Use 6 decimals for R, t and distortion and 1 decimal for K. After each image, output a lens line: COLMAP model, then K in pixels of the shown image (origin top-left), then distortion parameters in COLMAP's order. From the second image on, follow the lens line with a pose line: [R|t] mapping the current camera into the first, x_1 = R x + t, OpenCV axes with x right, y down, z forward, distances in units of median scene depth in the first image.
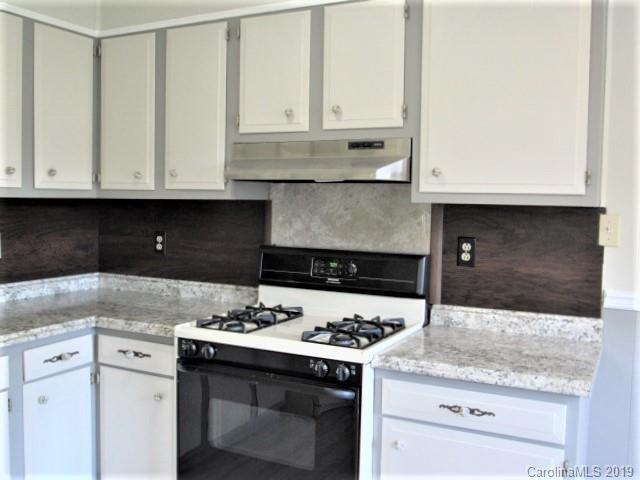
lens RADIAL K [[629.3, 0, 320.0], [0, 629.3, 240.0], [0, 0, 1]] dist [-0.012471, -0.008477]
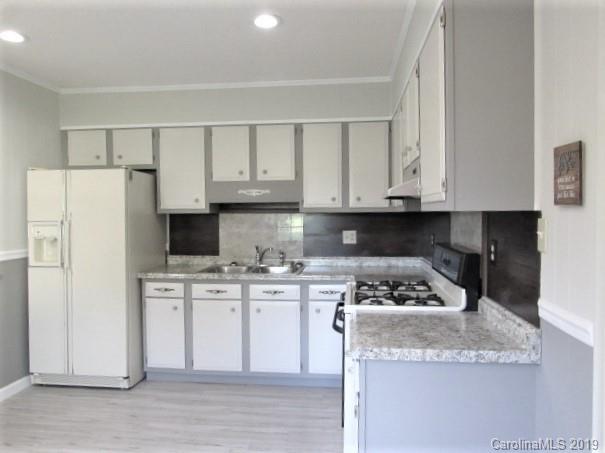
lens RADIAL K [[463.1, 0, 302.5], [0, 463.1, 226.5], [0, 0, 1]] dist [-0.016990, -0.000804]
pose [[0.358137, 0.009325, -0.933623, 0.876509], [-0.043828, 0.999016, -0.006834, -0.007538], [0.932640, 0.043366, 0.358193, 0.369551]]
